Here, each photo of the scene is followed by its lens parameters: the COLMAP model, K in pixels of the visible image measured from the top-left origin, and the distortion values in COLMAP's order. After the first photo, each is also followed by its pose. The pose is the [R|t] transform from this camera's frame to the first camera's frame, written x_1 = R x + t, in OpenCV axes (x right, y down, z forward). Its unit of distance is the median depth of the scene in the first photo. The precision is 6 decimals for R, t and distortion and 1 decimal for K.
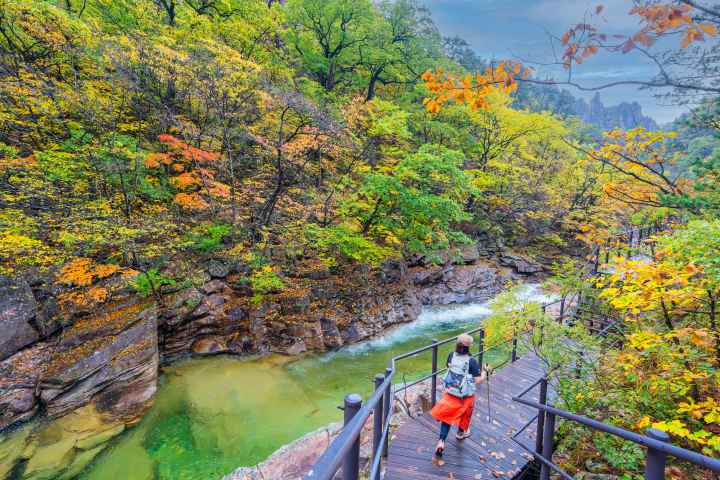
lens RADIAL K [[582.5, 0, 358.7], [0, 582.5, 240.7], [0, 0, 1]] dist [-0.003207, 0.000166]
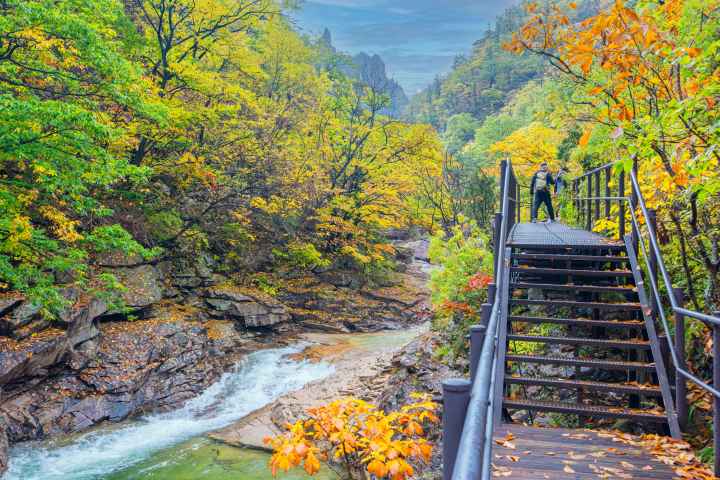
lens RADIAL K [[582.5, 0, 359.2], [0, 582.5, 240.1], [0, 0, 1]] dist [-0.003207, 0.000166]
pose [[0.793916, -0.001576, 0.608025, 0.063243], [0.148226, 0.970329, -0.191027, 0.089509], [-0.589683, 0.241784, 0.770594, 0.577621]]
